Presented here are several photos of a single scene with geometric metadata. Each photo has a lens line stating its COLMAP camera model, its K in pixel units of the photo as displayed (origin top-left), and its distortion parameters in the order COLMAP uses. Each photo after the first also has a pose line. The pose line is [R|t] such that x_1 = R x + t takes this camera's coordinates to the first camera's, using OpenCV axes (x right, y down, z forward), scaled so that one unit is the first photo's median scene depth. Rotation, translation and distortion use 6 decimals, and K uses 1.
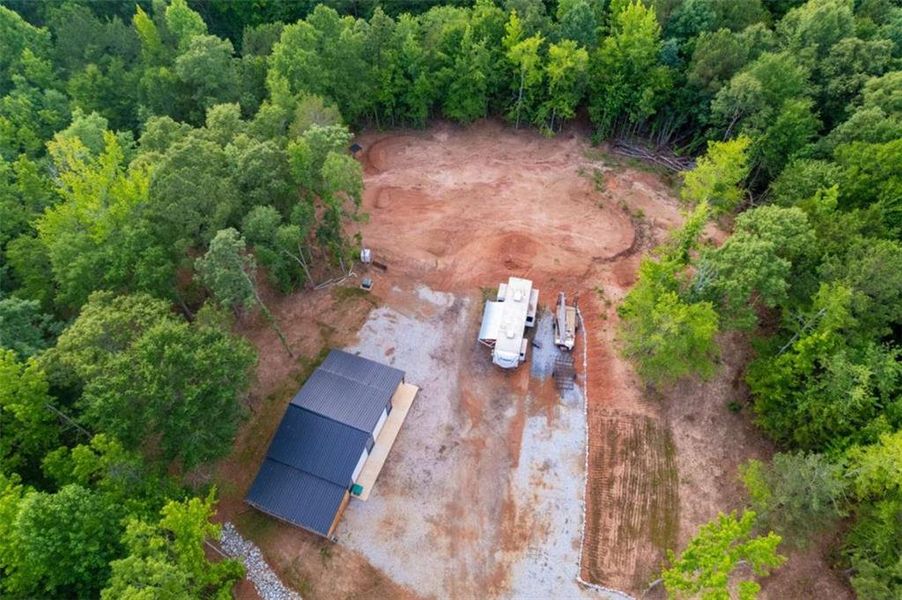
lens RADIAL K [[575.4, 0, 451.0], [0, 575.4, 300.0], [0, 0, 1]] dist [-0.048820, 0.000924]
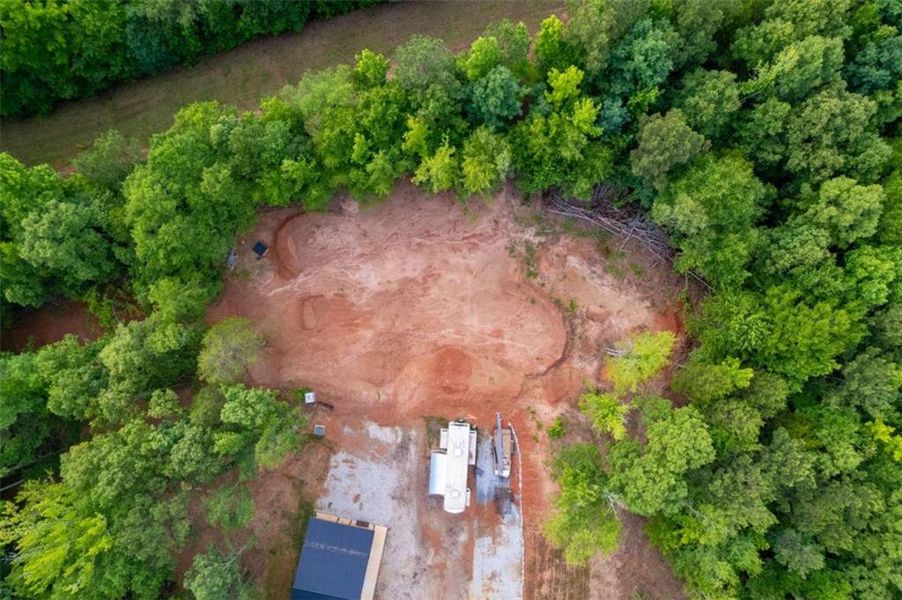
lens RADIAL K [[575.4, 0, 451.0], [0, 575.4, 300.0], [0, 0, 1]] dist [-0.048820, 0.000924]
pose [[0.987641, -0.156704, 0.003170, 0.137802], [0.124475, 0.796489, 0.591702, -0.858184], [-0.095247, -0.583995, 0.806150, 0.258806]]
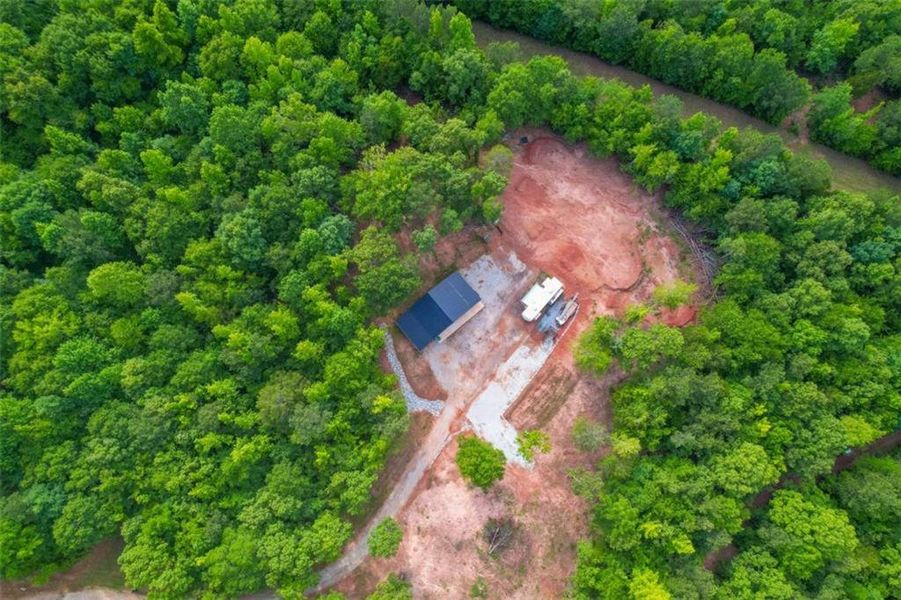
lens RADIAL K [[574.8, 0, 450.5], [0, 574.8, 300.0], [0, 0, 1]] dist [-0.048820, 0.000924]
pose [[0.872720, 0.481443, -0.081065, -0.005308], [-0.391134, 0.788839, 0.474075, -0.730641], [0.292187, -0.382028, 0.876745, -0.775483]]
